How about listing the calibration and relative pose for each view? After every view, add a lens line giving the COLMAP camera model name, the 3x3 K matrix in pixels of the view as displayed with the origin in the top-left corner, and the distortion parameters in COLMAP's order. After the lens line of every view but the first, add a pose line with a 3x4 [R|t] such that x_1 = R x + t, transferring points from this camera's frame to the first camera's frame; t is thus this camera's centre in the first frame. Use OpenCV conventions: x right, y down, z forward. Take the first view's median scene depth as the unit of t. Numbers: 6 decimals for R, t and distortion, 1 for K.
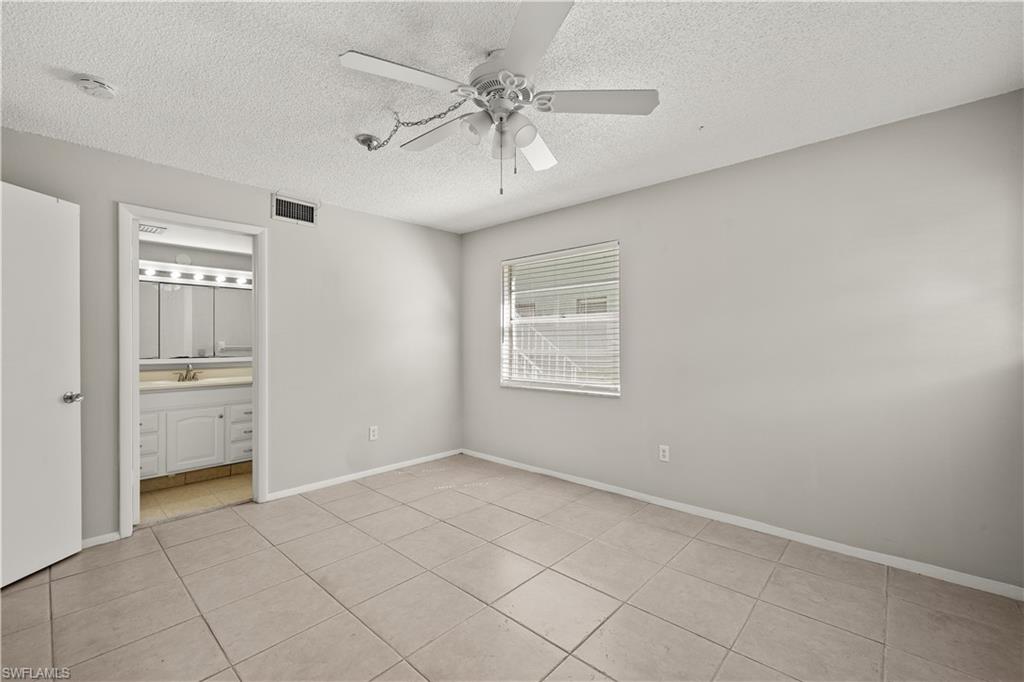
lens RADIAL K [[432.7, 0, 509.9], [0, 432.7, 334.5], [0, 0, 1]] dist [0.001995, -0.000691]
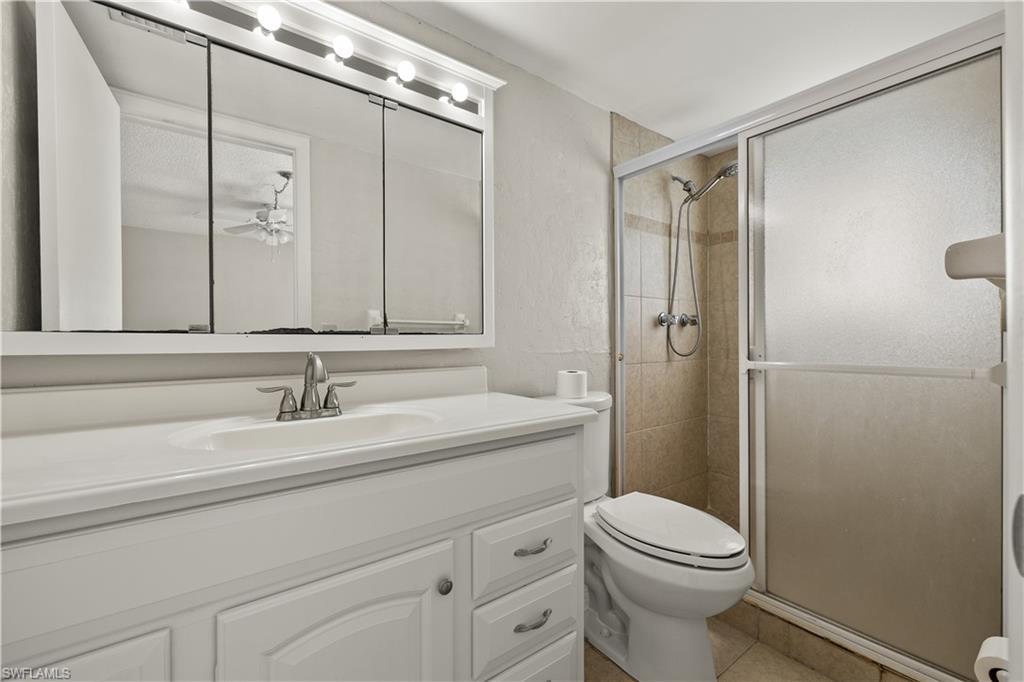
lens RADIAL K [[432.7, 0, 513.0], [0, 432.7, 338.2], [0, 0, 1]] dist [0.001995, -0.000691]
pose [[0.984154, 0.002877, -0.177290, -0.569696], [-0.000389, 0.999901, 0.014066, 0.053870], [0.177313, -0.013775, 0.984058, 0.755677]]
